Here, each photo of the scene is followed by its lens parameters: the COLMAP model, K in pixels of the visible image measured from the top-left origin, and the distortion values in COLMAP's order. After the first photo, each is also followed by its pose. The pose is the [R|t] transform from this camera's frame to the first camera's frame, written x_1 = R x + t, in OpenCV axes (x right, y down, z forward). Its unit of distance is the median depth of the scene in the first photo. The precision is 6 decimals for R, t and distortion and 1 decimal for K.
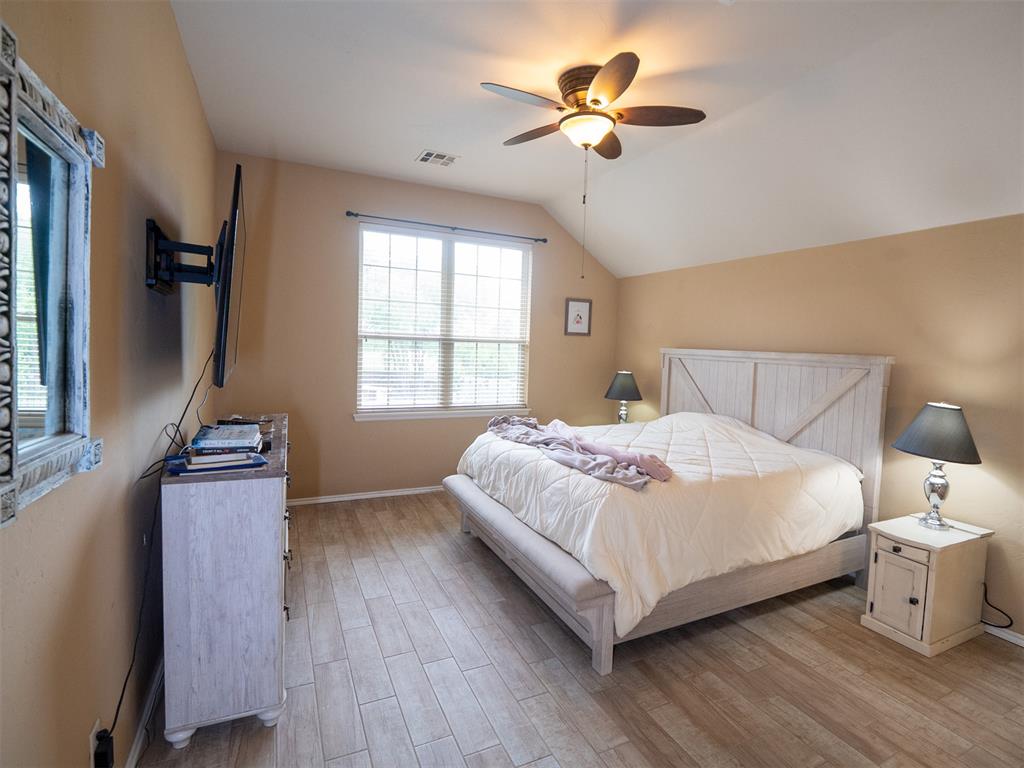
lens RADIAL K [[510.7, 0, 525.8], [0, 510.7, 375.1], [0, 0, 1]] dist [-0.008621, -0.000211]
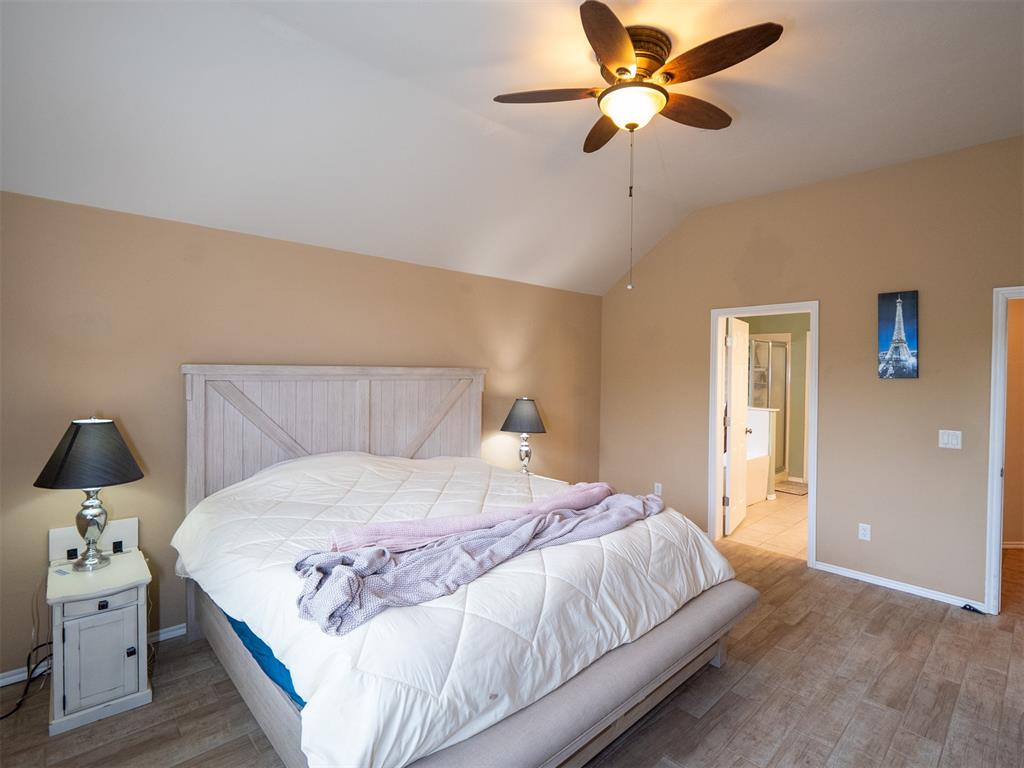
lens RADIAL K [[510.7, 0, 525.8], [0, 510.7, 375.1], [0, 0, 1]] dist [-0.008621, -0.000211]
pose [[-0.311803, -0.030496, 0.949657, -0.488388], [0.049556, 0.997602, 0.048306, -0.066993], [-0.948854, 0.062123, -0.309544, 1.123500]]
